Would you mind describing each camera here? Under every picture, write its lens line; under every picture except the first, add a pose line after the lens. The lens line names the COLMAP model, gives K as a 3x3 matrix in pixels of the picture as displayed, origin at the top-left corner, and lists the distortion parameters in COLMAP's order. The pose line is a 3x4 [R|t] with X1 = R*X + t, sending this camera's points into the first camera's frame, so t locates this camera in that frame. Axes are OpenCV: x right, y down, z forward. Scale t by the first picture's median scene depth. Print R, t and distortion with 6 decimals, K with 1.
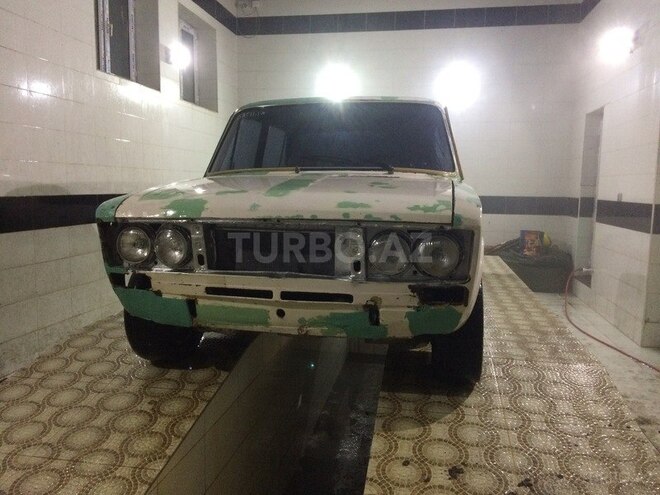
lens RADIAL K [[549.0, 0, 330.1], [0, 549.0, 247.8], [0, 0, 1]] dist [0.078576, -0.093843]
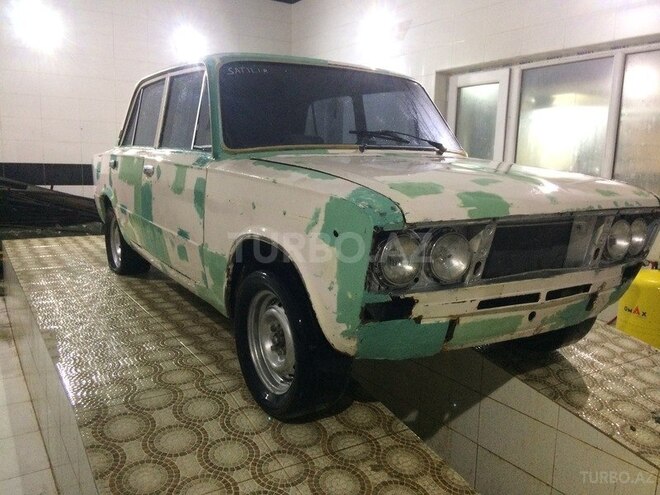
lens RADIAL K [[549.0, 0, 329.8], [0, 549.0, 245.4], [0, 0, 1]] dist [0.078576, -0.093843]
pose [[0.734552, -0.101795, 0.670874, -0.908501], [0.062380, 0.994627, 0.082619, -0.088901], [-0.675679, -0.018839, 0.736955, 0.548503]]
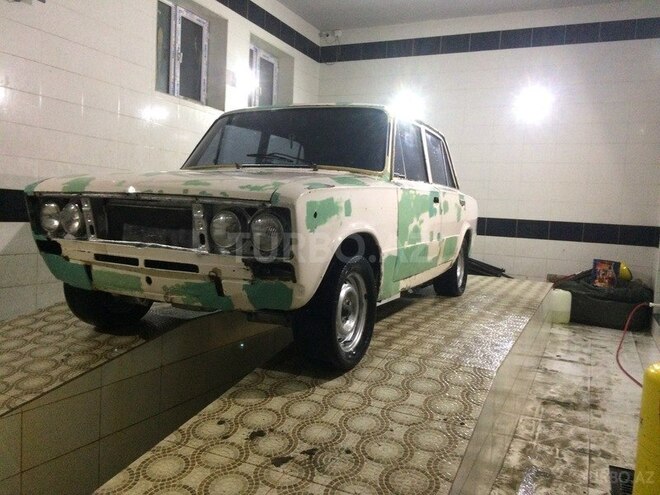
lens RADIAL K [[549.0, 0, 327.7], [0, 549.0, 248.5], [0, 0, 1]] dist [0.078576, -0.093843]
pose [[0.965999, 0.054111, -0.252820, 0.535090], [-0.067817, 0.996646, -0.045808, 0.079715], [0.249493, 0.061395, 0.966428, -0.004512]]
